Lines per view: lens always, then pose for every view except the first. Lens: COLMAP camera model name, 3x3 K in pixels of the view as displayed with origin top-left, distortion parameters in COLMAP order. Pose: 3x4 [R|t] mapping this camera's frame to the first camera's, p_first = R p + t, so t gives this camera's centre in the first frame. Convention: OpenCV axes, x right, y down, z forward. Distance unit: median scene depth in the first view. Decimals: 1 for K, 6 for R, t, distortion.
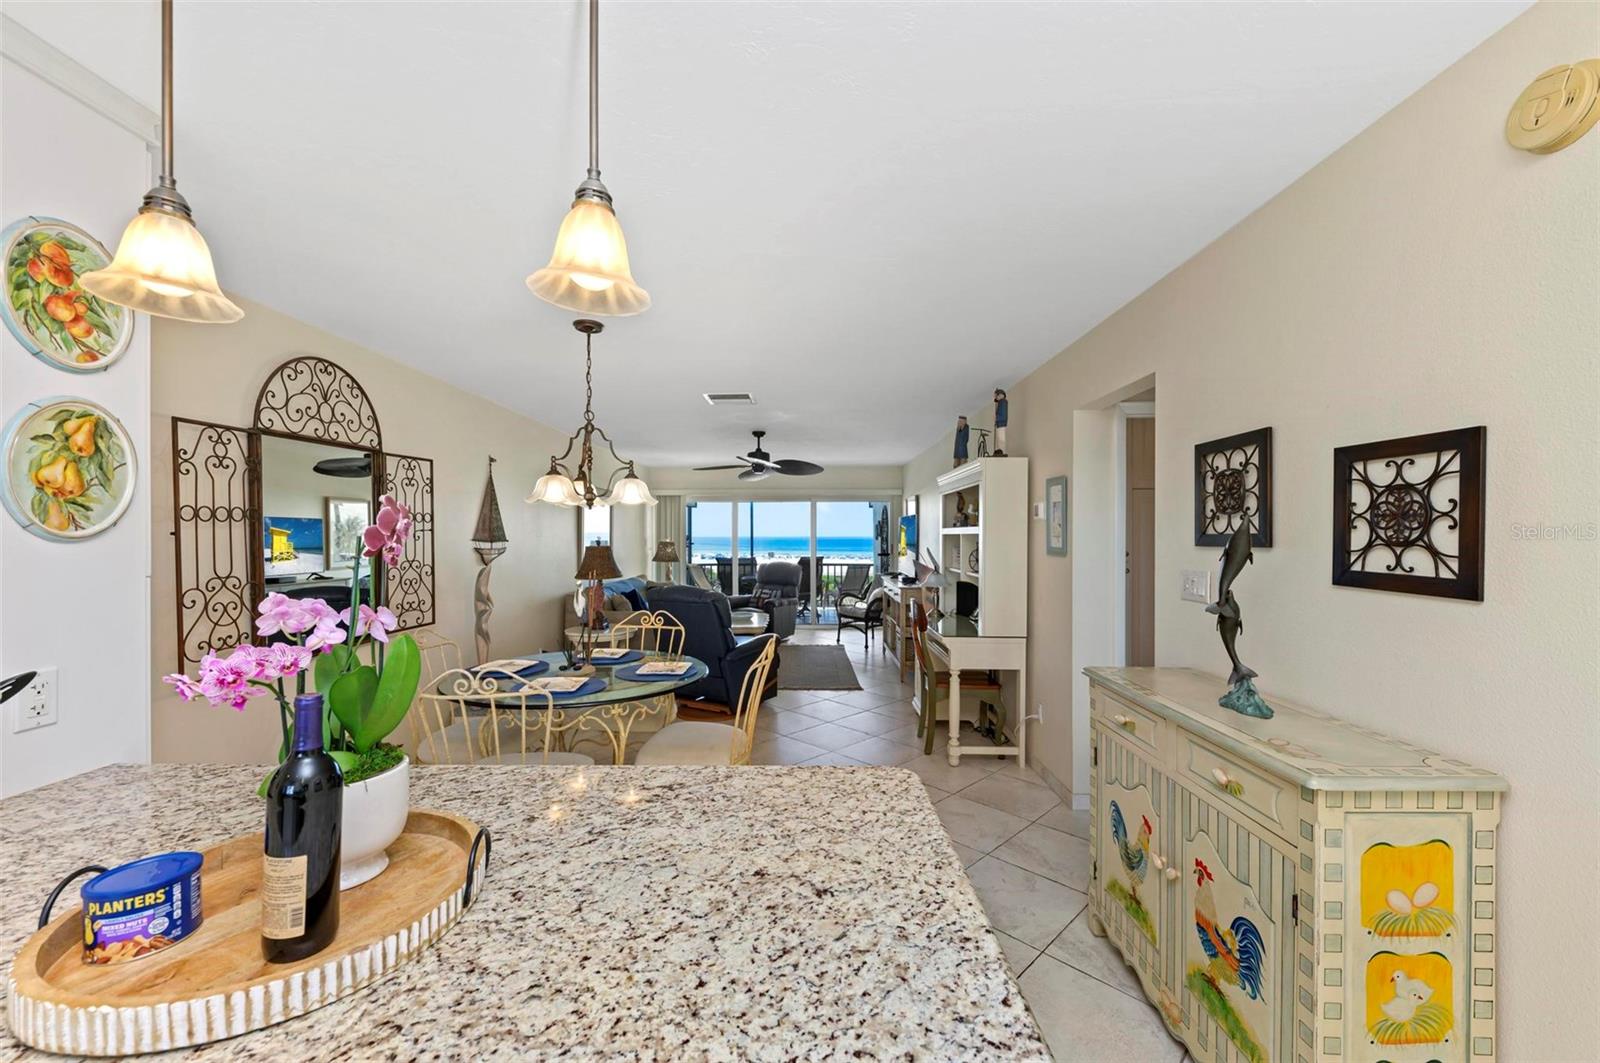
lens RADIAL K [[618.4, 0, 799.5], [0, 618.4, 537.4], [0, 0, 1]] dist [0.015056, -0.008073]
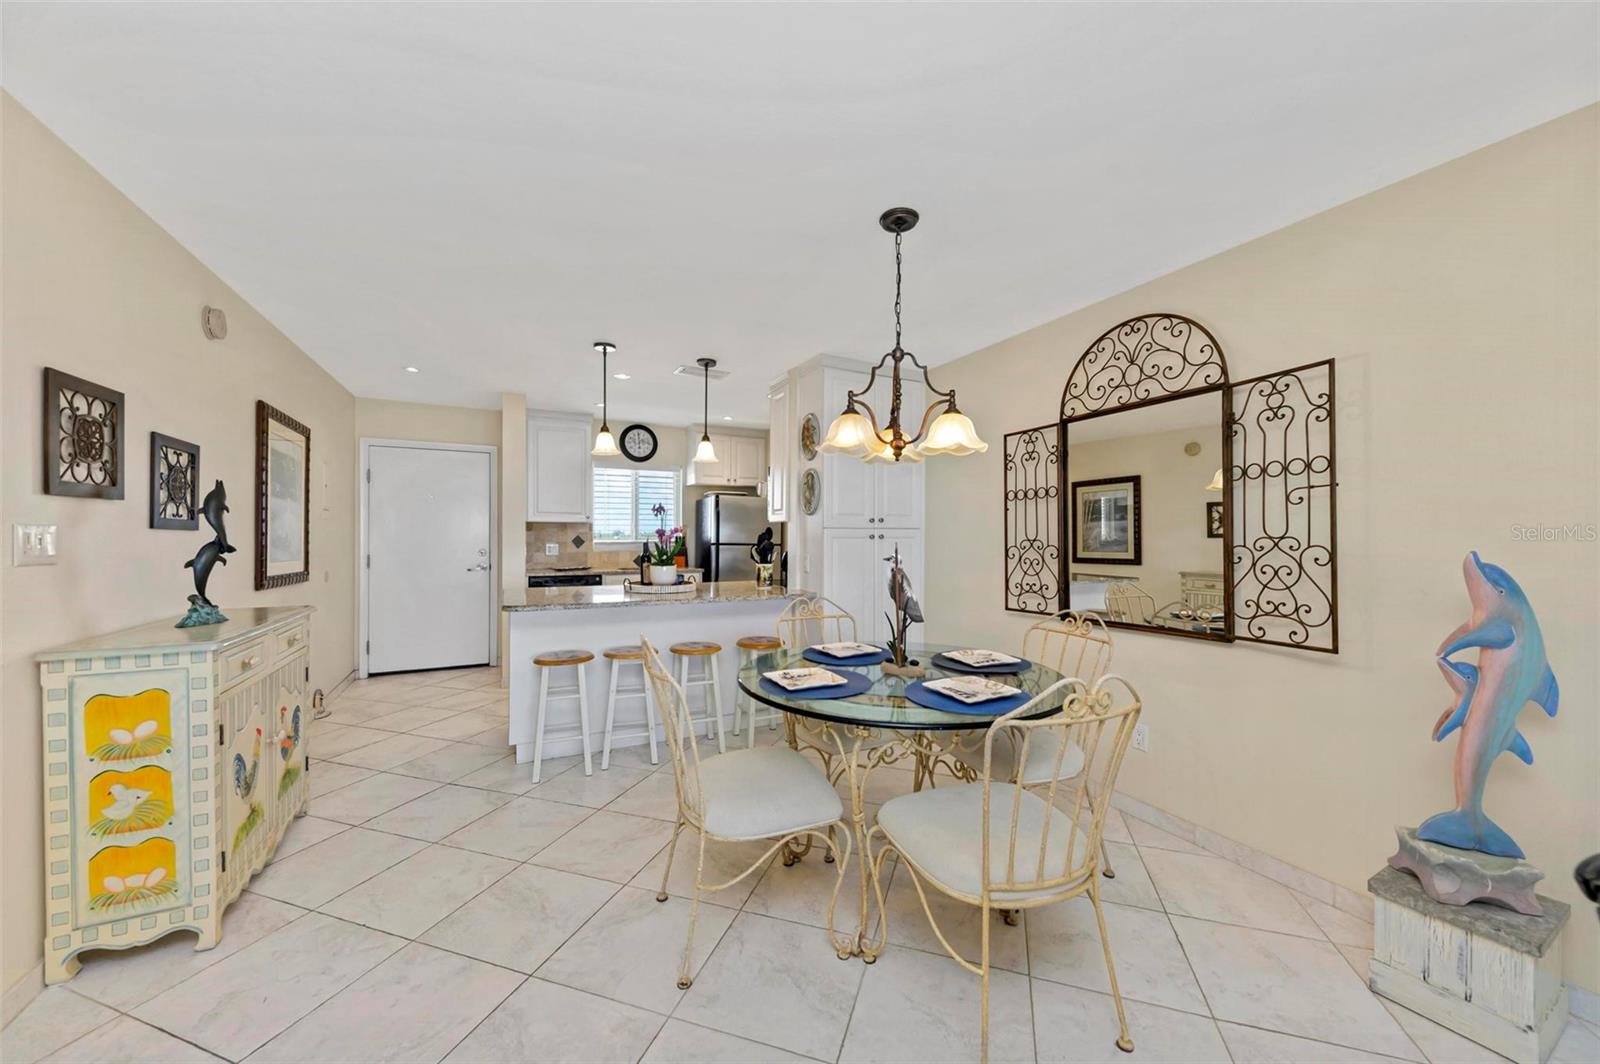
lens RADIAL K [[583.7, 0, 801.6], [0, 583.7, 536.1], [0, 0, 1]] dist [0.009945, -0.000101]
pose [[-0.885480, -0.003251, -0.464666, 0.109052], [-0.005403, 0.999980, 0.003300, 0.049681], [0.464646, 0.005433, -0.885480, 1.752252]]
